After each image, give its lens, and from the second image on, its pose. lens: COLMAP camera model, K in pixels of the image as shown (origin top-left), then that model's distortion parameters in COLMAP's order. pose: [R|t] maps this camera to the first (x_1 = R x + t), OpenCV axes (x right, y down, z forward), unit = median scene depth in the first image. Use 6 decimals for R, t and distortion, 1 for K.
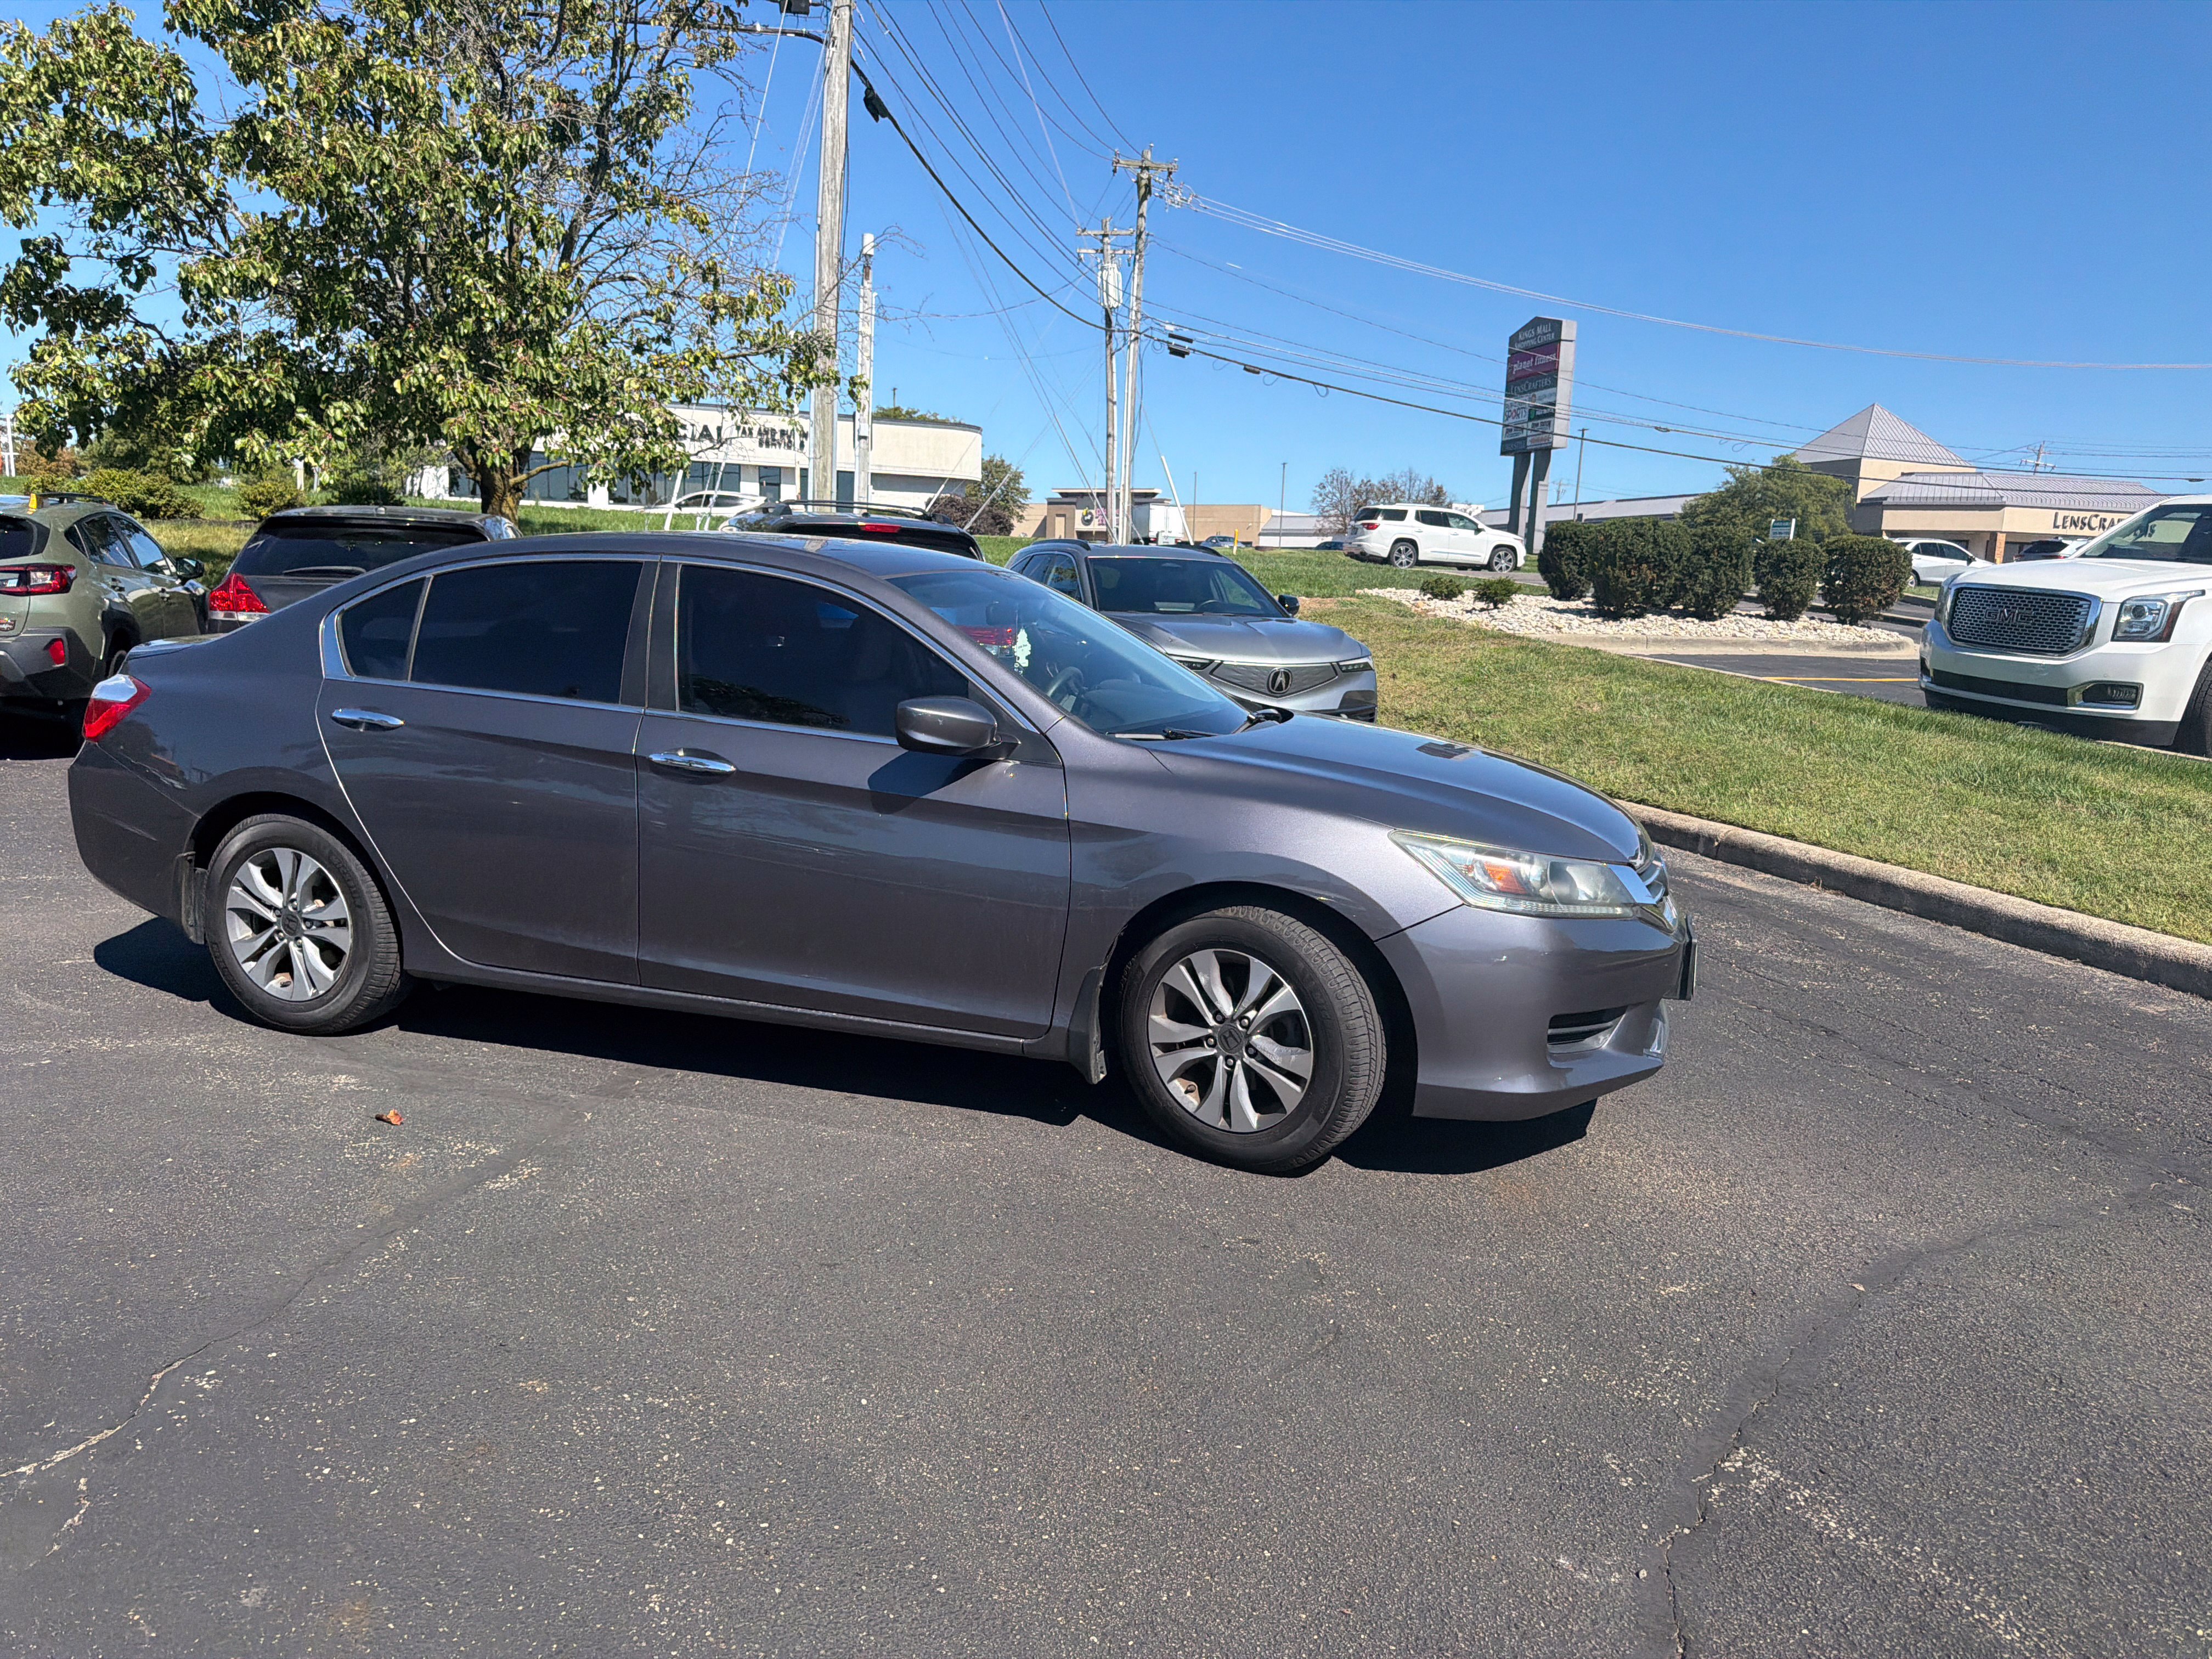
lens RADIAL K [[1554.6, 0, 1098.6], [0, 1554.6, 845.0], [0, 0, 1]] dist [0.124759, -0.194695]
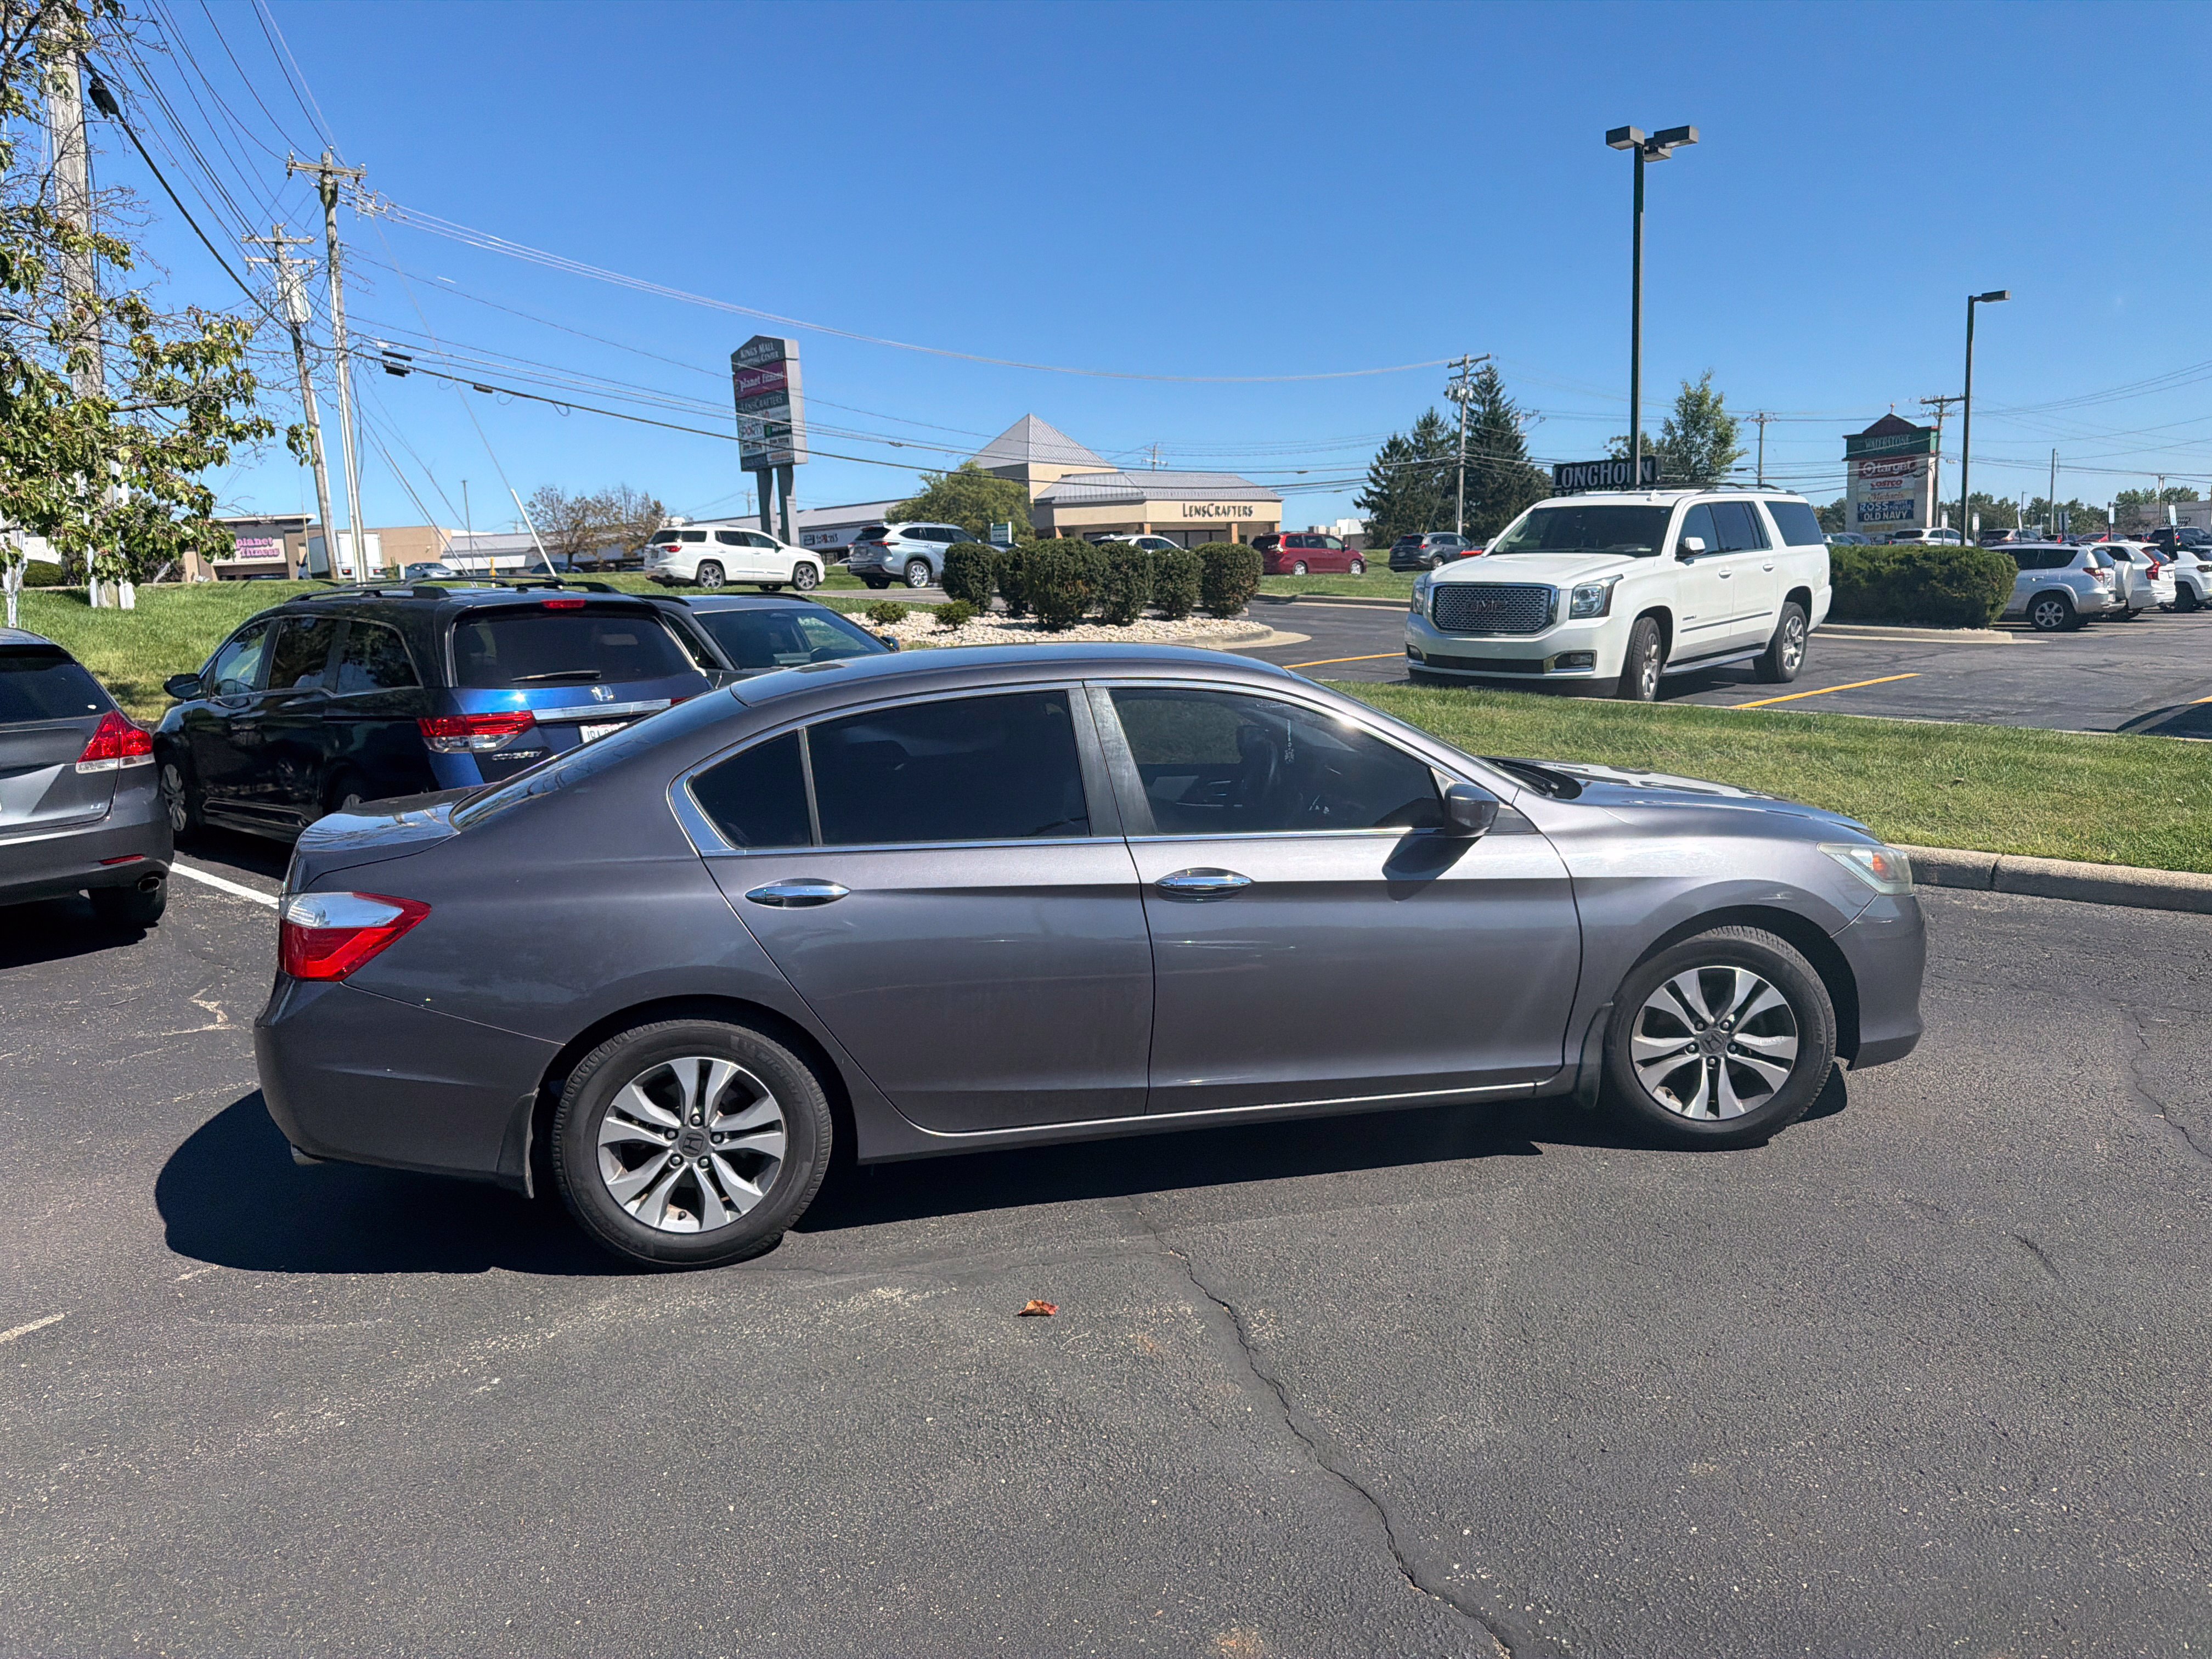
lens RADIAL K [[1554.6, 0, 1098.6], [0, 1554.6, 845.0], [0, 0, 1]] dist [0.124759, -0.194695]
pose [[0.873386, -0.148957, 0.463691, -0.284672], [0.151531, 0.987936, 0.031950, -0.043484], [-0.462856, 0.042359, 0.885421, 0.053649]]
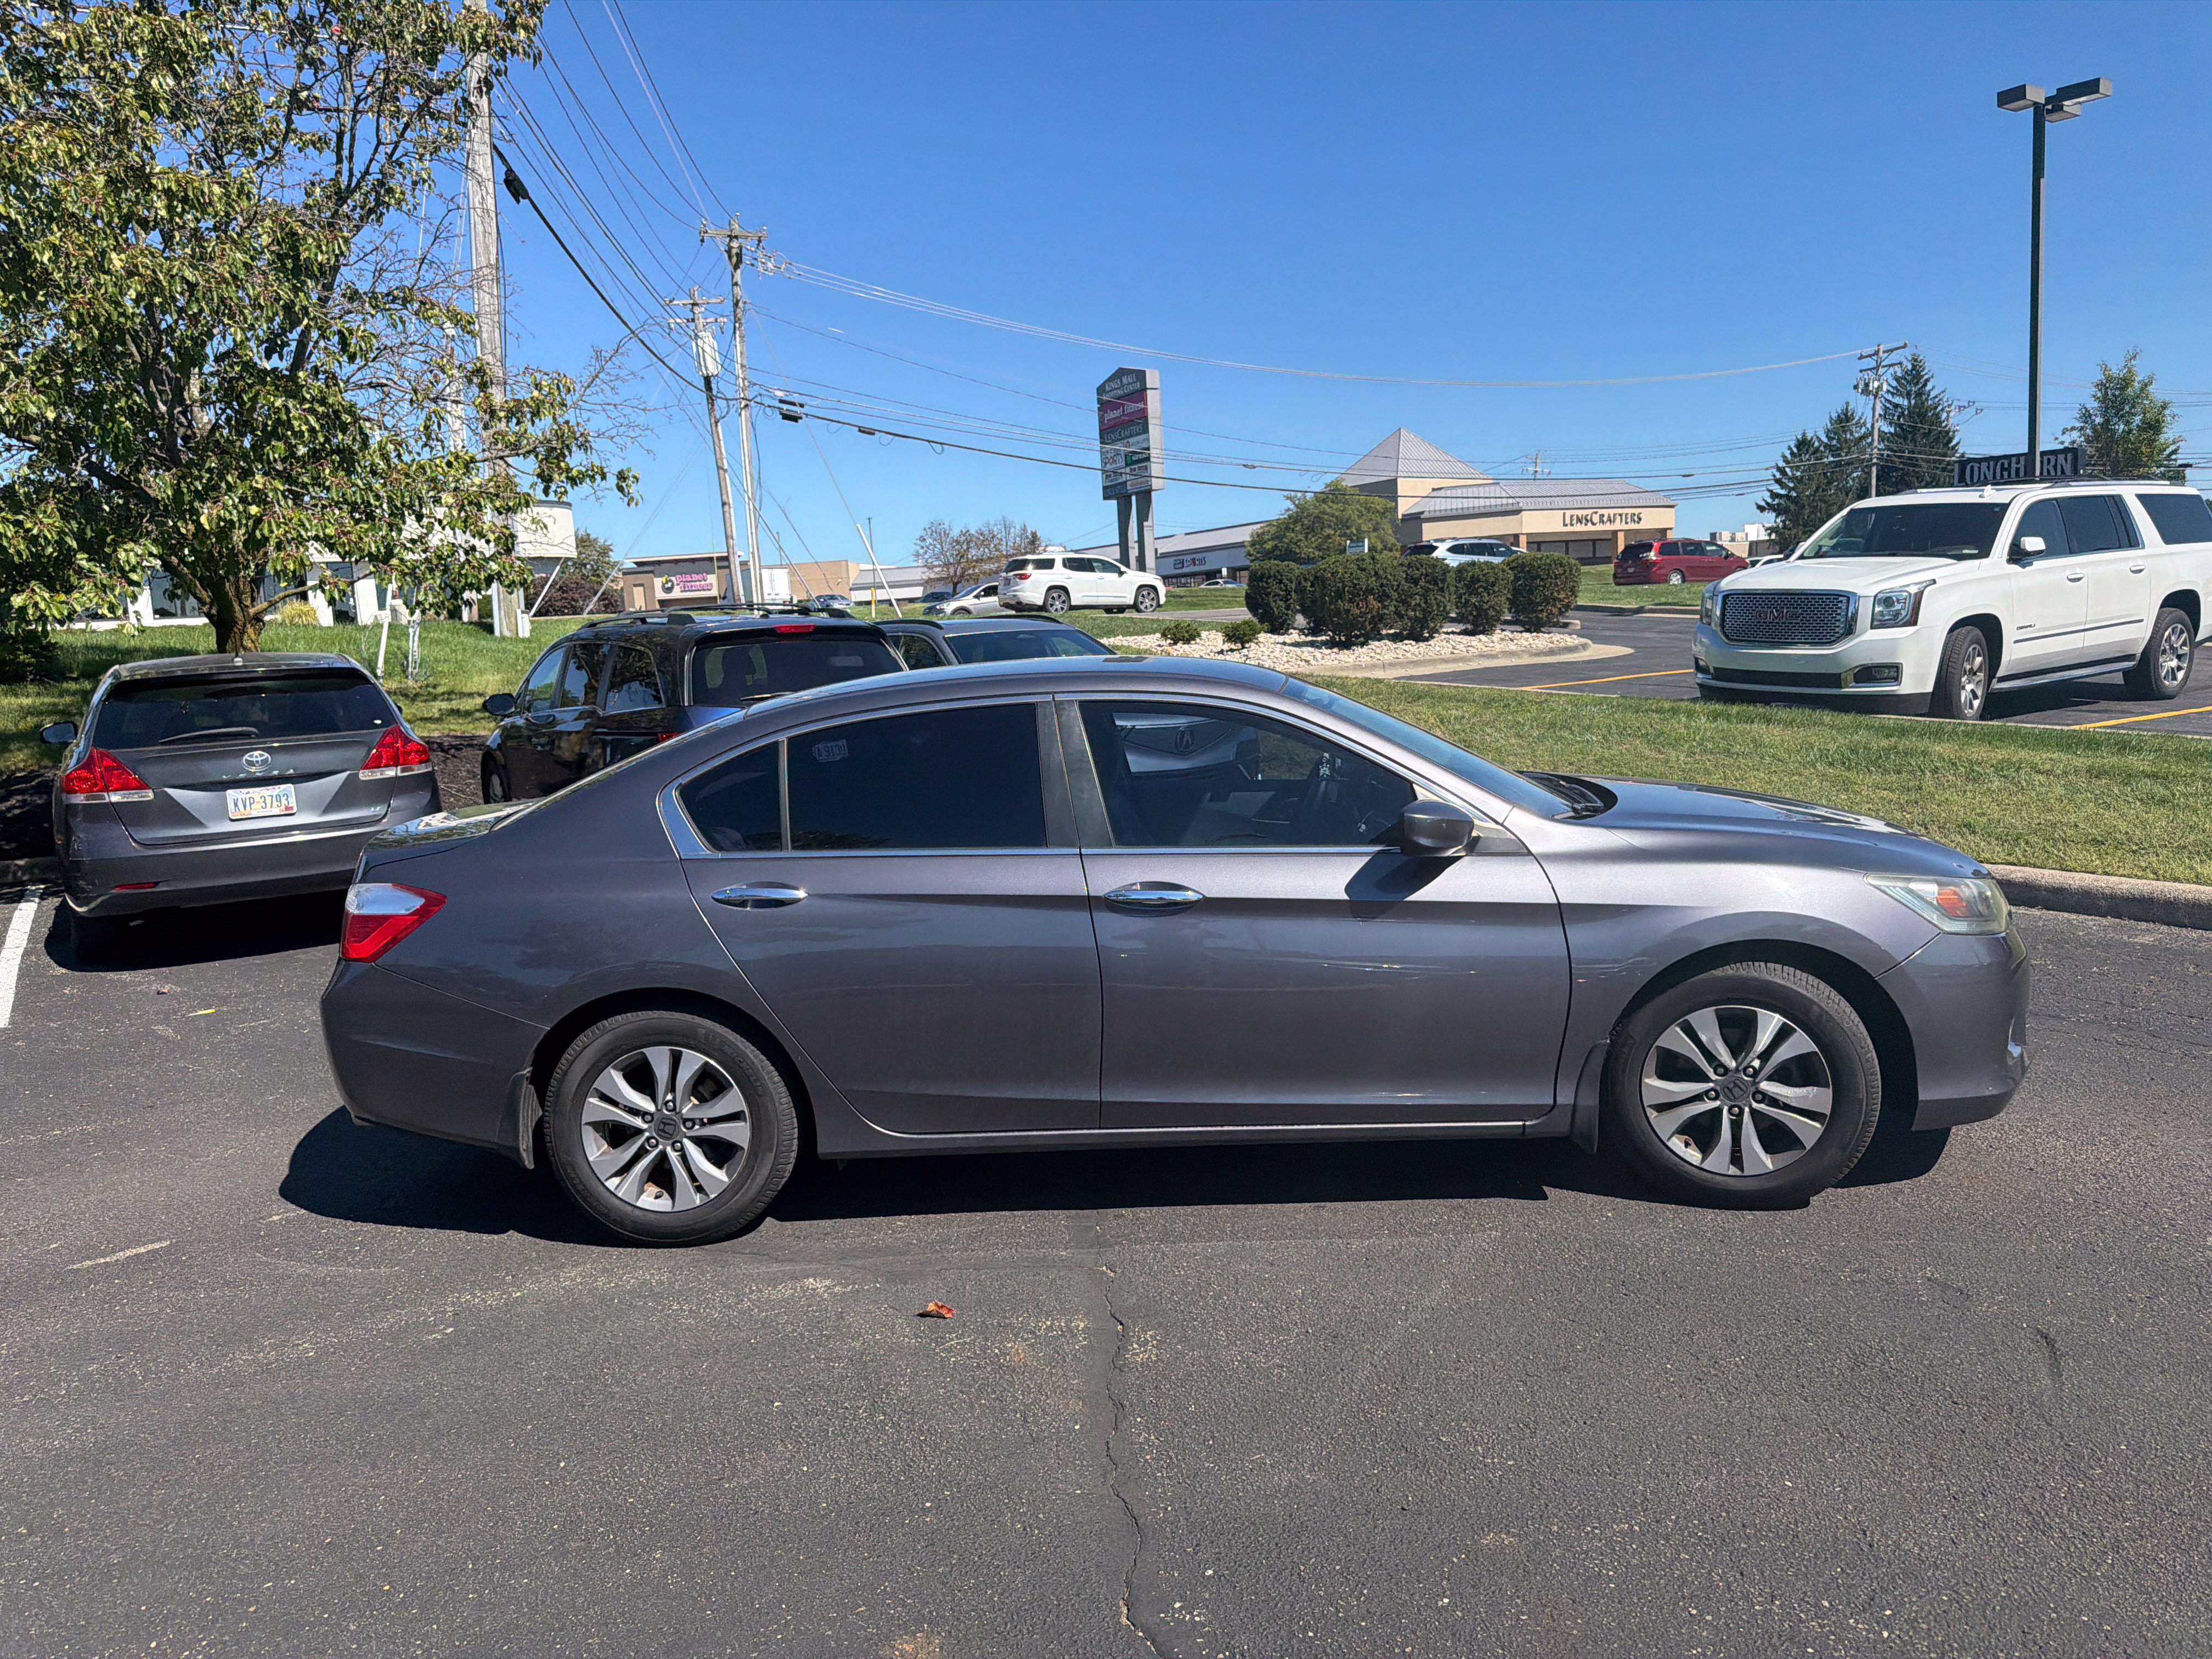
lens RADIAL K [[1552.9, 0, 1093.4], [0, 1552.9, 837.8], [0, 0, 1]] dist [0.116176, -0.163328]
pose [[0.961854, -0.123441, 0.244131, -0.195105], [0.132016, 0.991065, -0.019015, -0.027997], [-0.239603, 0.050519, 0.969556, 0.017396]]
